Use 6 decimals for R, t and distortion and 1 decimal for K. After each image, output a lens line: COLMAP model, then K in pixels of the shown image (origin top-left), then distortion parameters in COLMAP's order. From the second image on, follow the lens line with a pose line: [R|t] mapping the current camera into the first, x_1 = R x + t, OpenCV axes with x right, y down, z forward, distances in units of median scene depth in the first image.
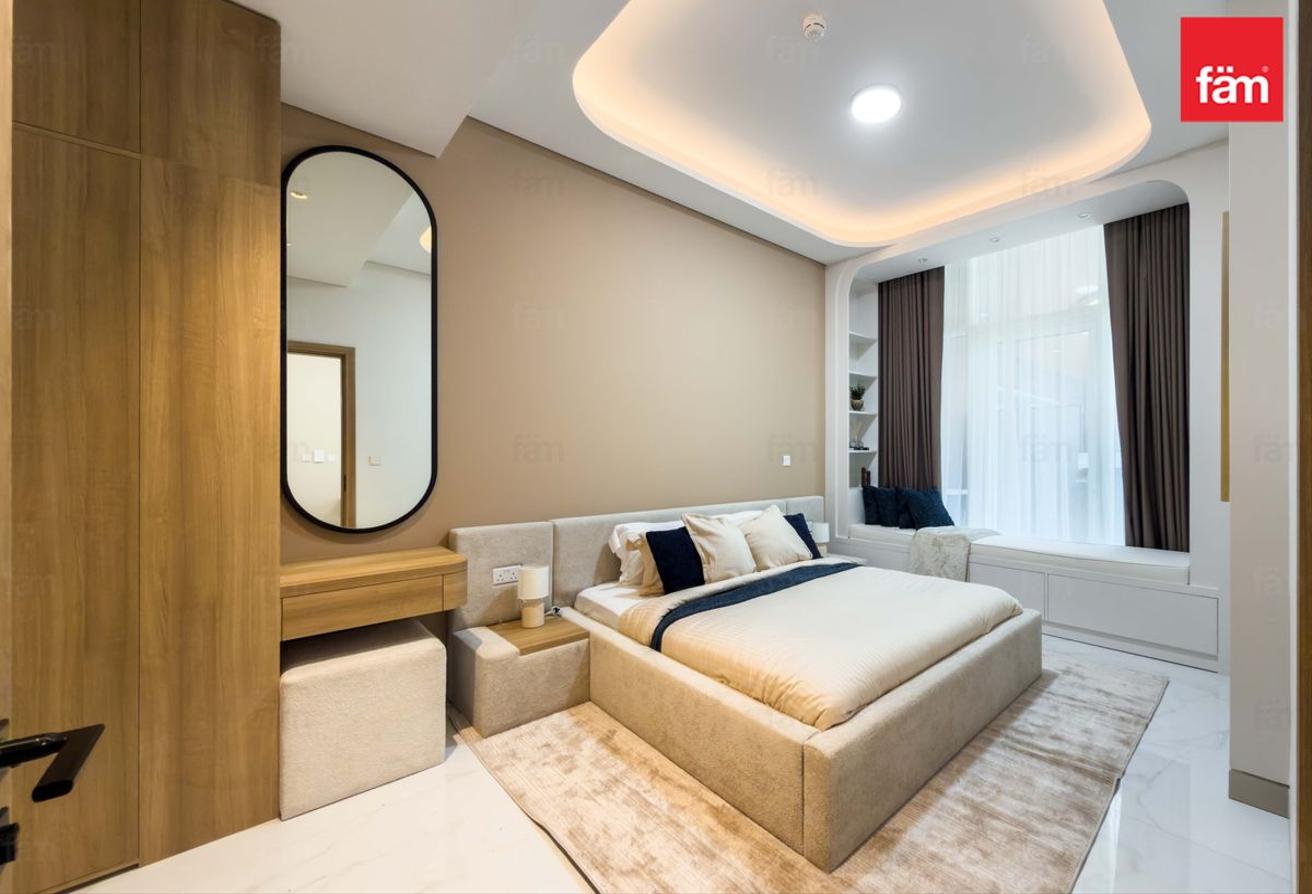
lens RADIAL K [[516.3, 0, 765.0], [0, 516.3, 452.5], [0, 0, 1]] dist [-0.000781, -0.000091]
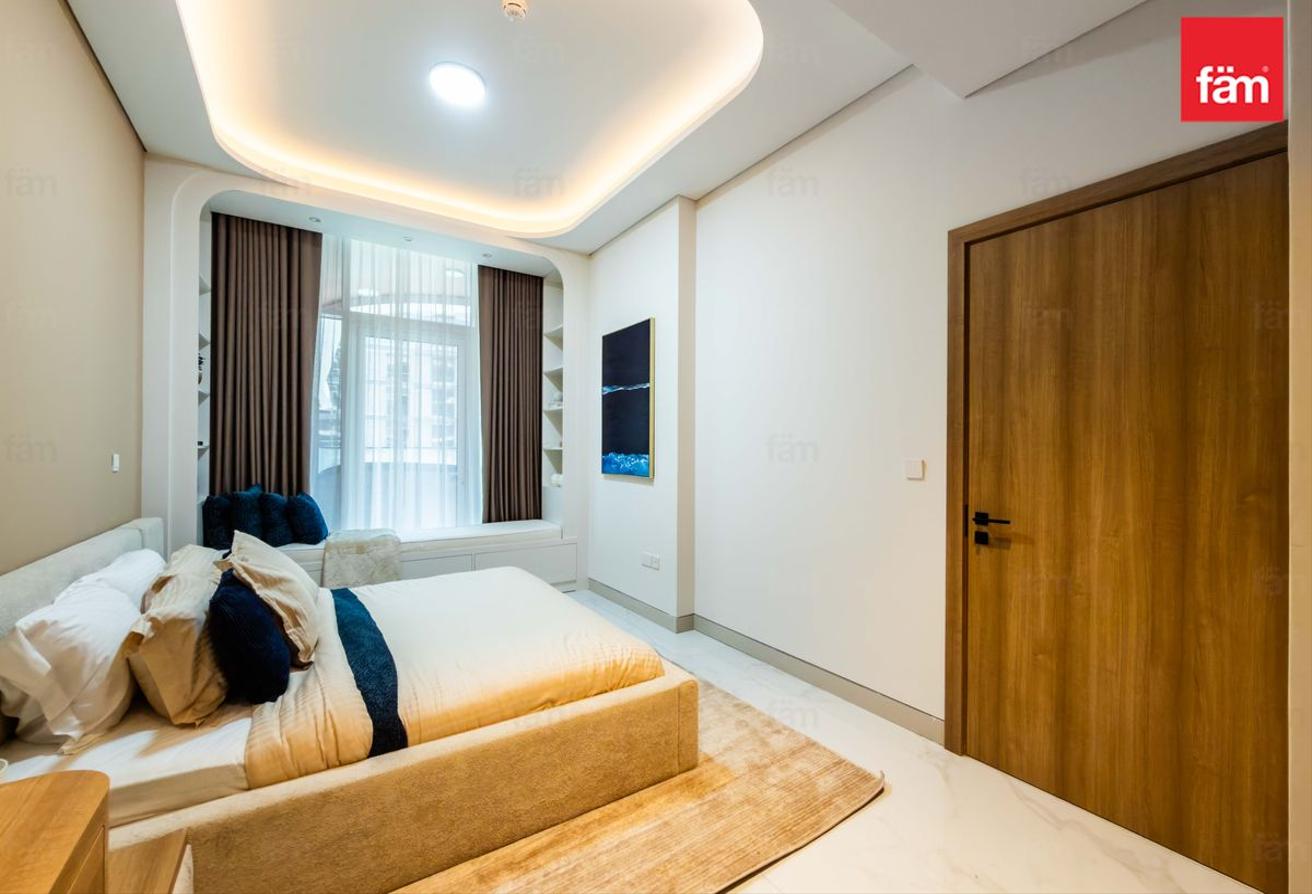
lens RADIAL K [[531.3, 0, 656.0], [0, 531.3, 447.0], [0, 0, 1]] dist [-0.000653, -0.000130]
pose [[0.200997, 0.006061, 0.979573, -0.545313], [-0.005262, 0.999973, -0.005108, -0.002404], [-0.979578, -0.004128, 0.201023, 0.361291]]
